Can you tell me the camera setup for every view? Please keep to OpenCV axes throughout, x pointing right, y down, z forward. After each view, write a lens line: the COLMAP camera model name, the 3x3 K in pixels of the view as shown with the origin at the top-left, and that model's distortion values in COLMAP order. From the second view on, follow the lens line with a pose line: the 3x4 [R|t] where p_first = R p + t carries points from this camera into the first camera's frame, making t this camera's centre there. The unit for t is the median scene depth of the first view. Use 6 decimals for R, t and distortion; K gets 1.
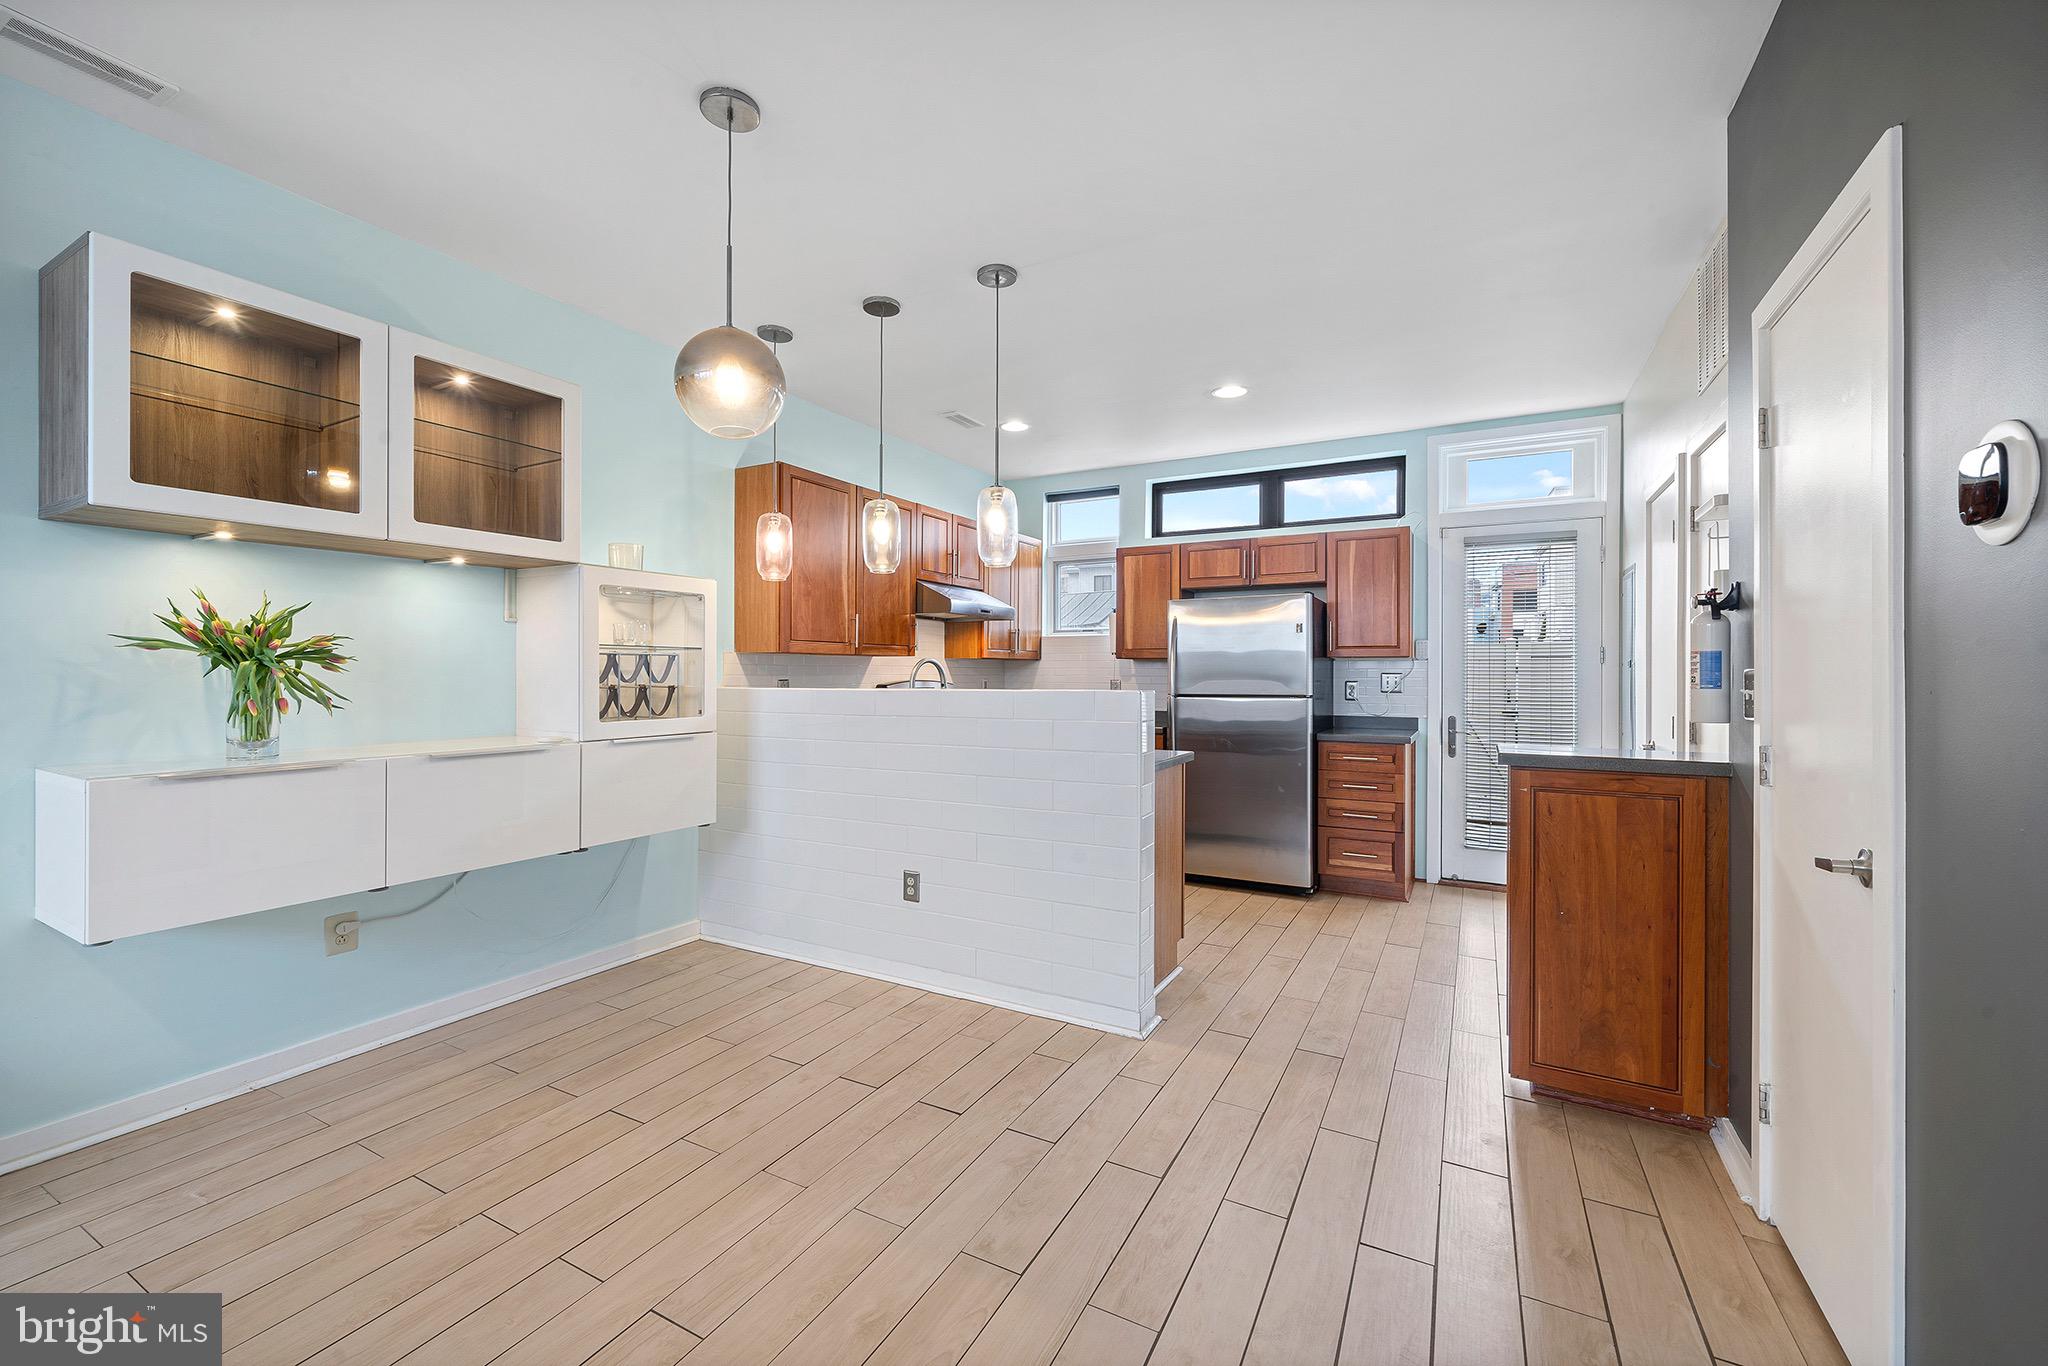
lens RADIAL K [[815.9, 0, 1026.1], [0, 815.9, 673.1], [0, 0, 1]] dist [-0.002093, -0.001219]
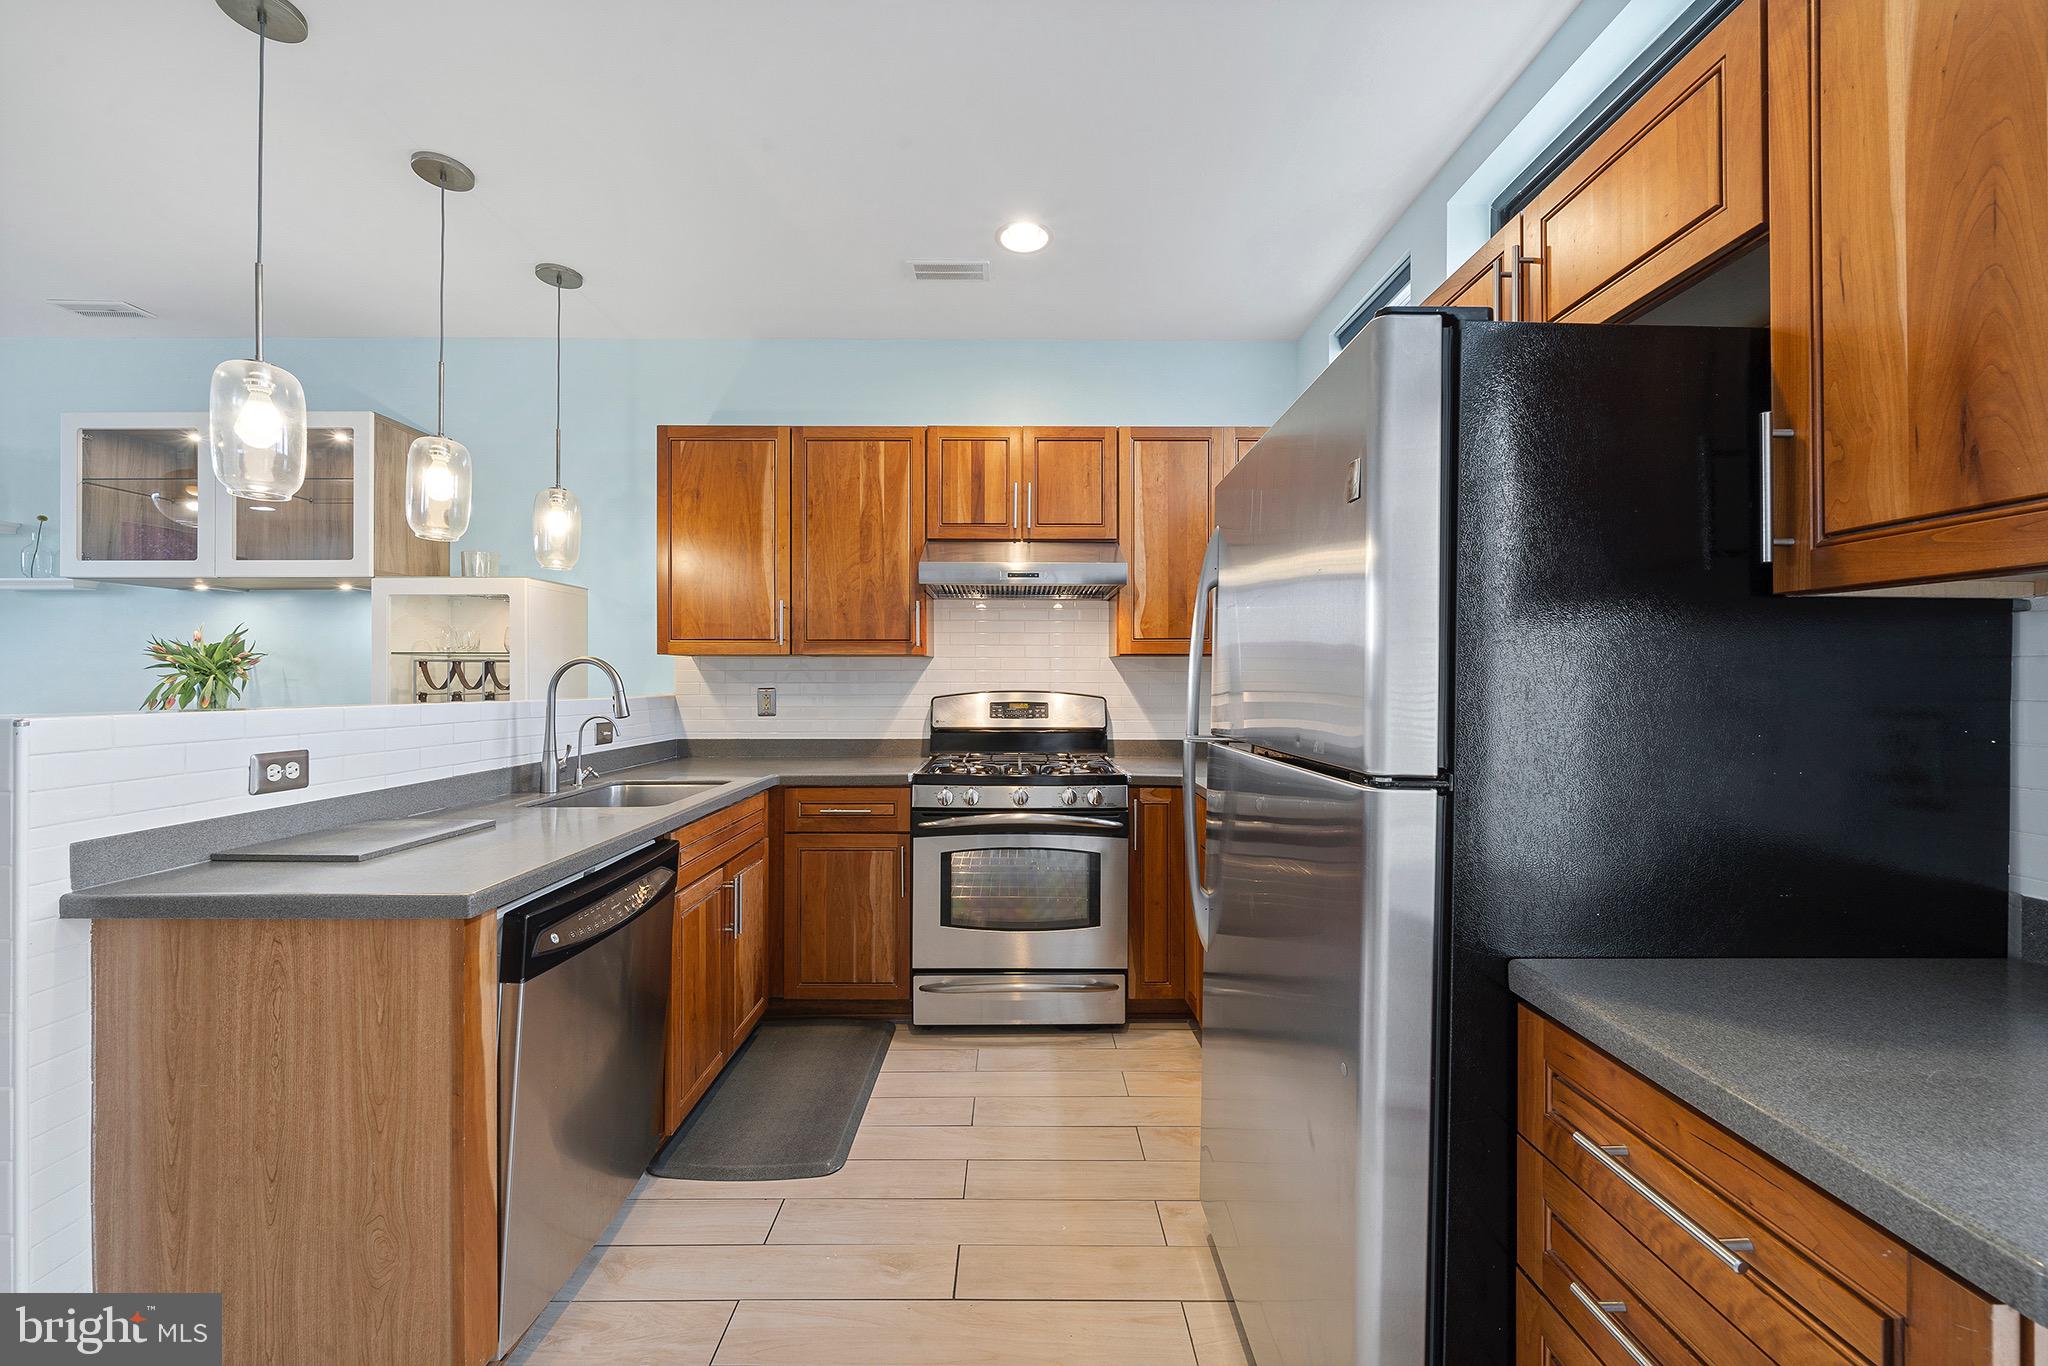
lens RADIAL K [[763.4, 0, 1020.9], [0, 763.4, 677.5], [0, 0, 1]] dist [-0.002089, -0.000498]
pose [[0.490979, -0.004350, -0.871160, 0.442012], [0.000481, 0.999989, -0.004723, 0.001071], [0.871171, 0.001900, 0.490976, 0.747211]]
